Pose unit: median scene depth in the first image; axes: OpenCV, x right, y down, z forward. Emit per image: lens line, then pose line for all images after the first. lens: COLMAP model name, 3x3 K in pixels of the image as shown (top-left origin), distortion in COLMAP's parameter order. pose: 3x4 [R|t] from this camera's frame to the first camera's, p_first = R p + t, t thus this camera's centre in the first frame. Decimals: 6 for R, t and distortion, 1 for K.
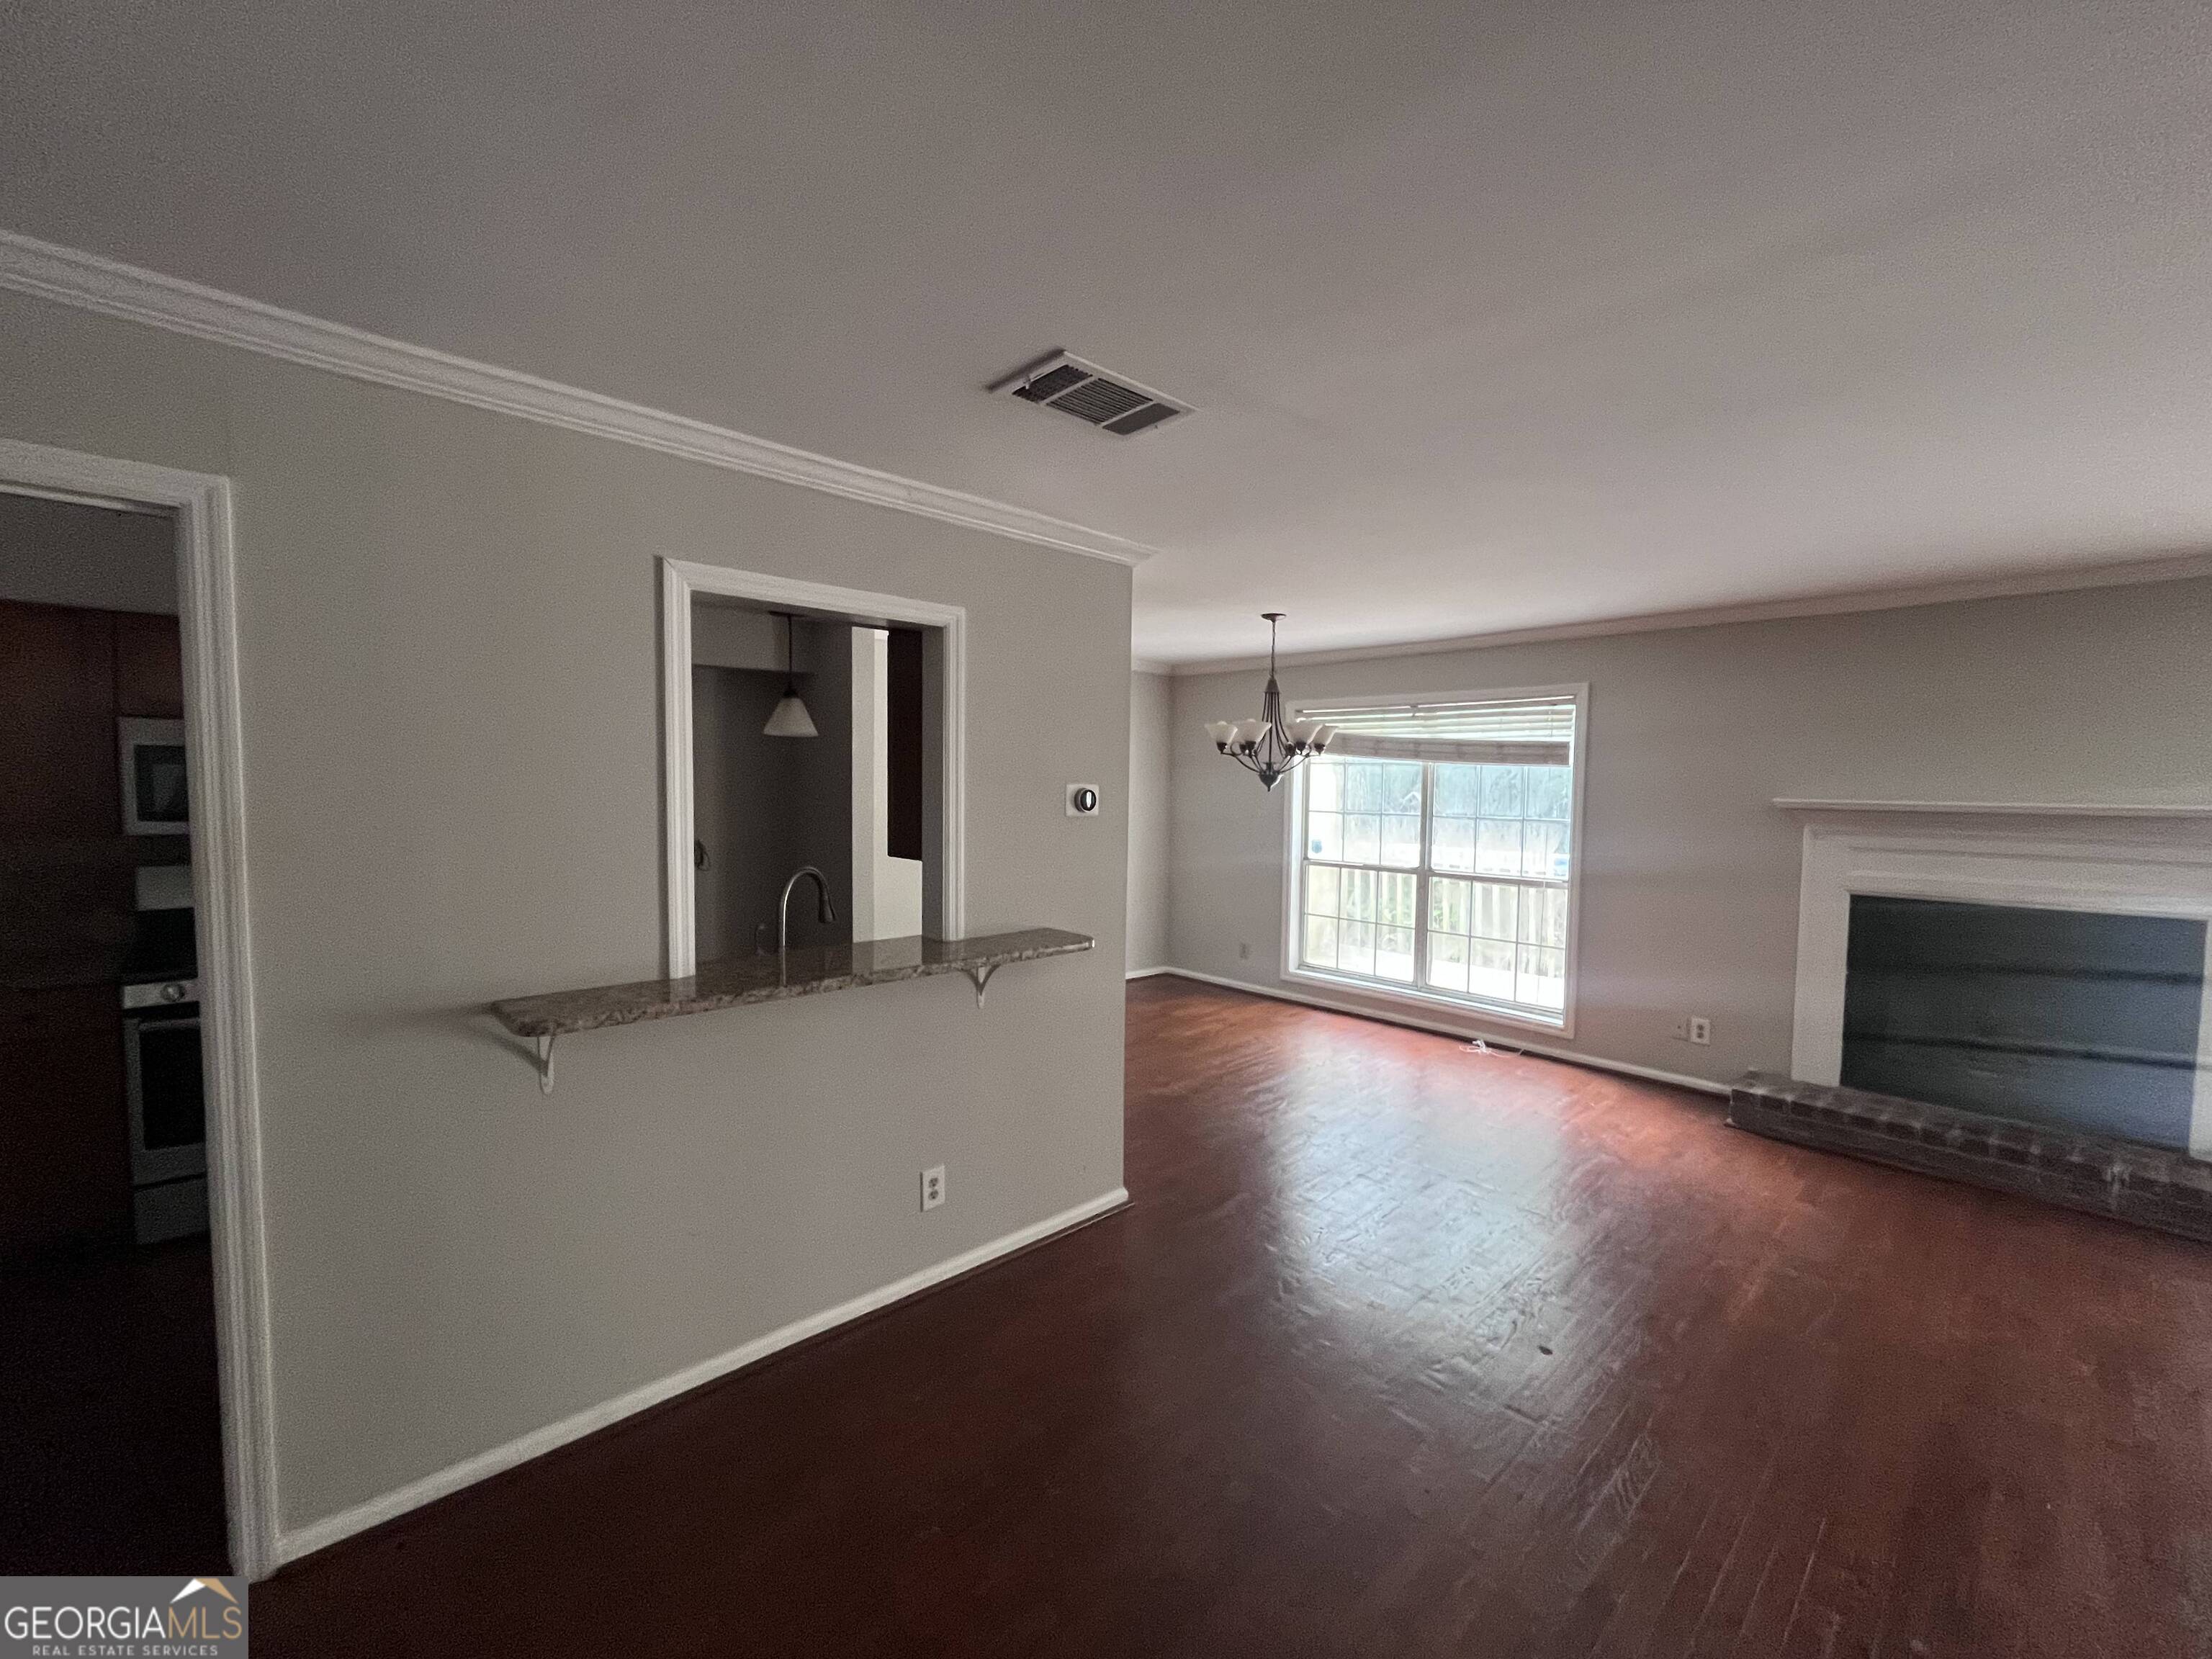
lens RADIAL K [[904.3, 0, 1106.0], [0, 904.3, 829.5], [0, 0, 1]] dist [-0.000506, -0.000173]
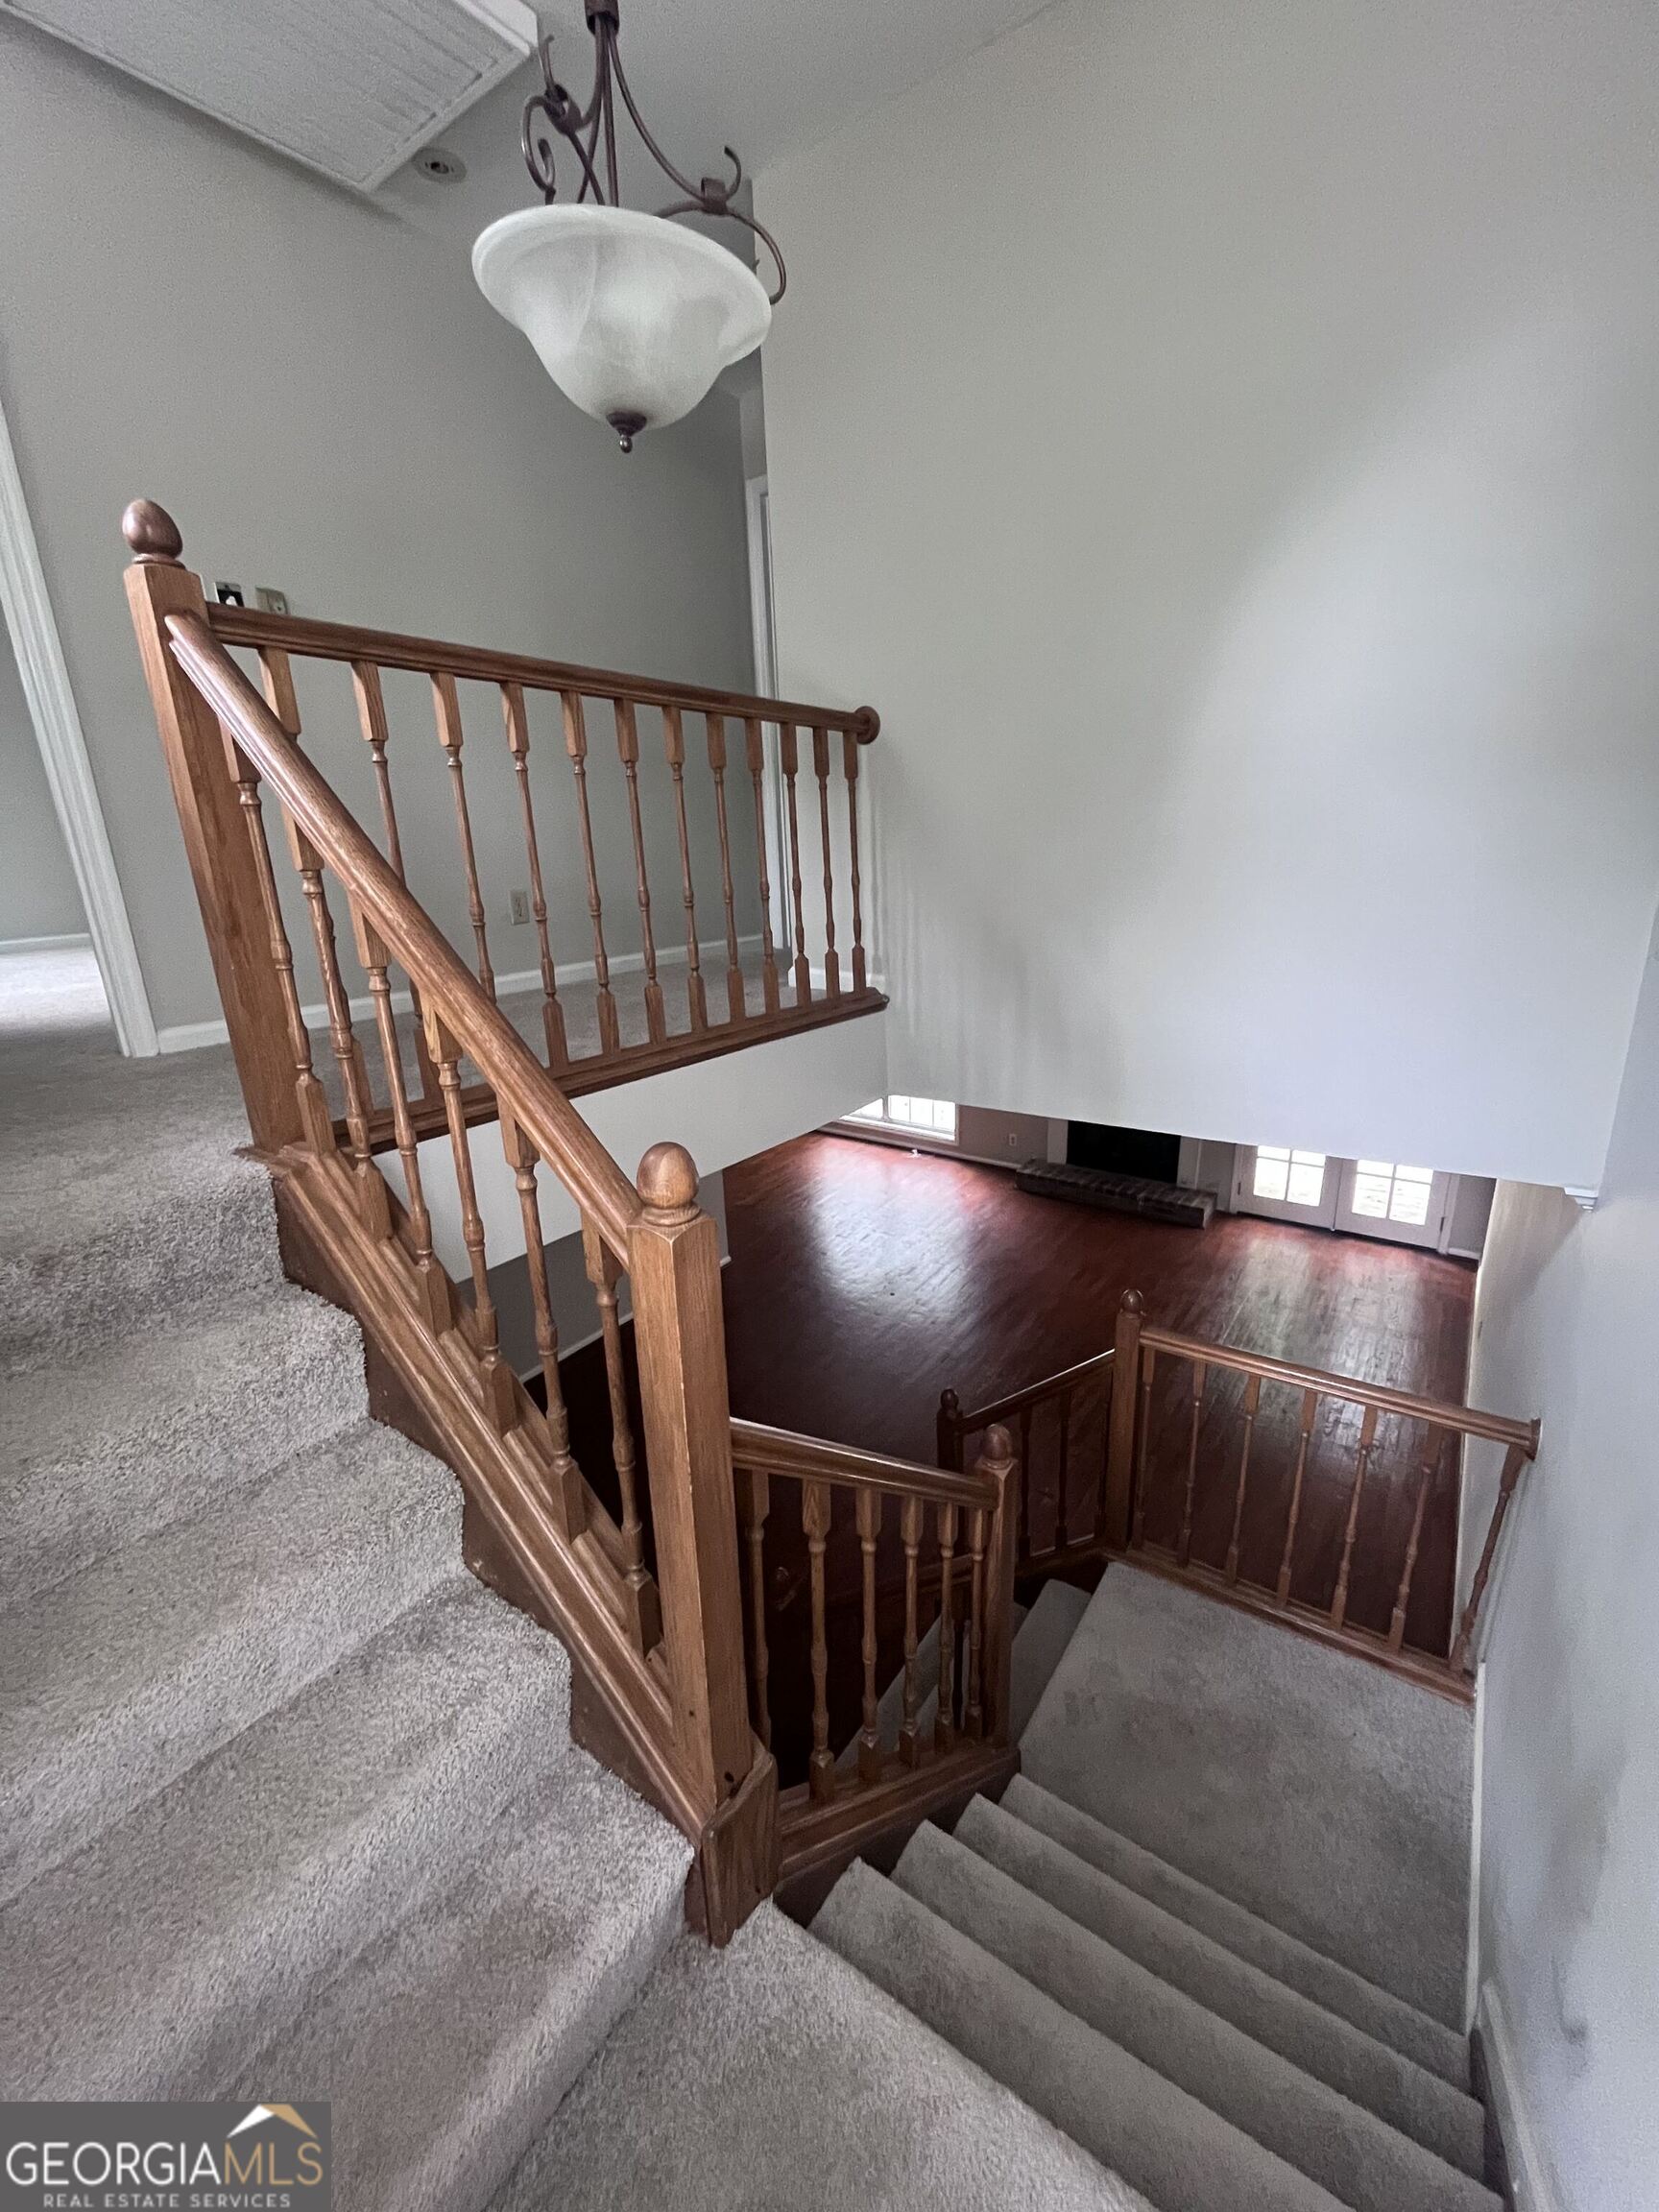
lens RADIAL K [[904.3, 0, 829.5], [0, 904.3, 1106.0], [0, 0, 1]] dist [-0.000506, -0.000173]
pose [[0.981261, -0.102207, 0.163341, -0.040232], [0.059892, 0.967518, 0.245606, -0.315640], [-0.183138, -0.231221, 0.955509, -0.697626]]
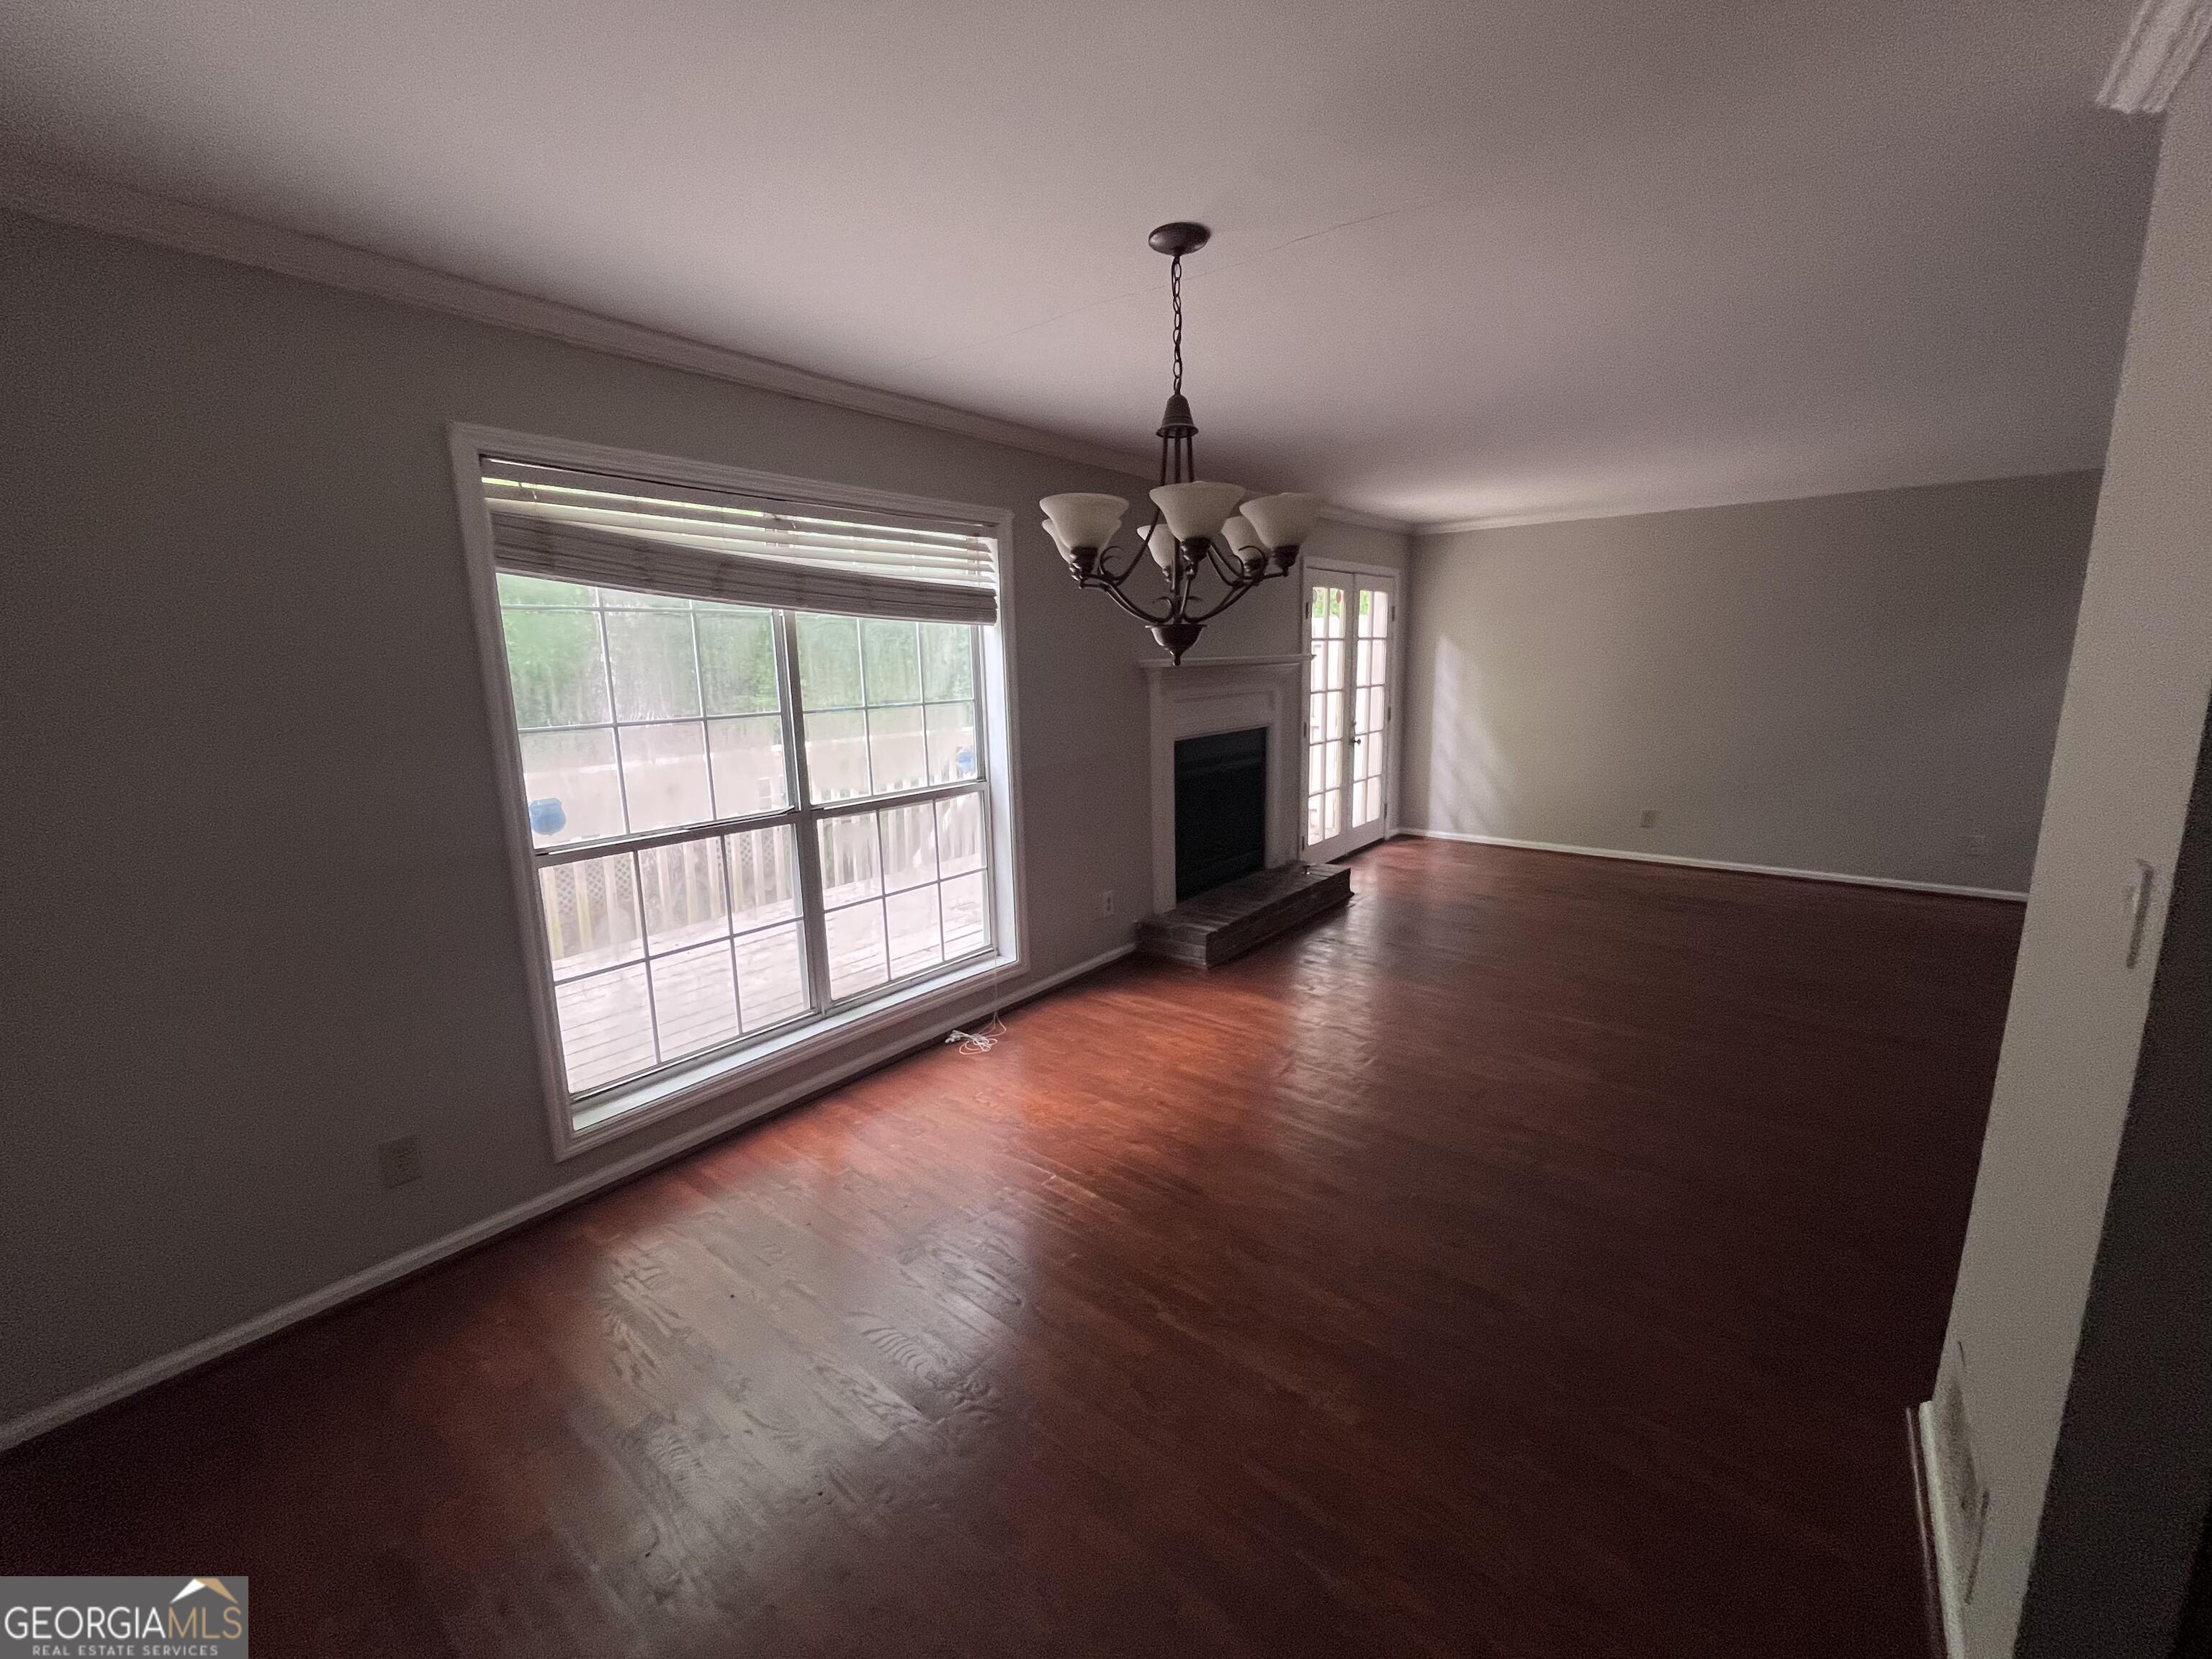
lens RADIAL K [[904.3, 0, 1106.0], [0, 904.3, 829.5], [0, 0, 1]] dist [-0.000506, -0.000173]
pose [[-0.137513, -0.200488, 0.969997, -0.242410], [0.068096, 0.975070, 0.211190, -0.054770], [-0.988156, 0.095095, -0.120432, 0.995808]]
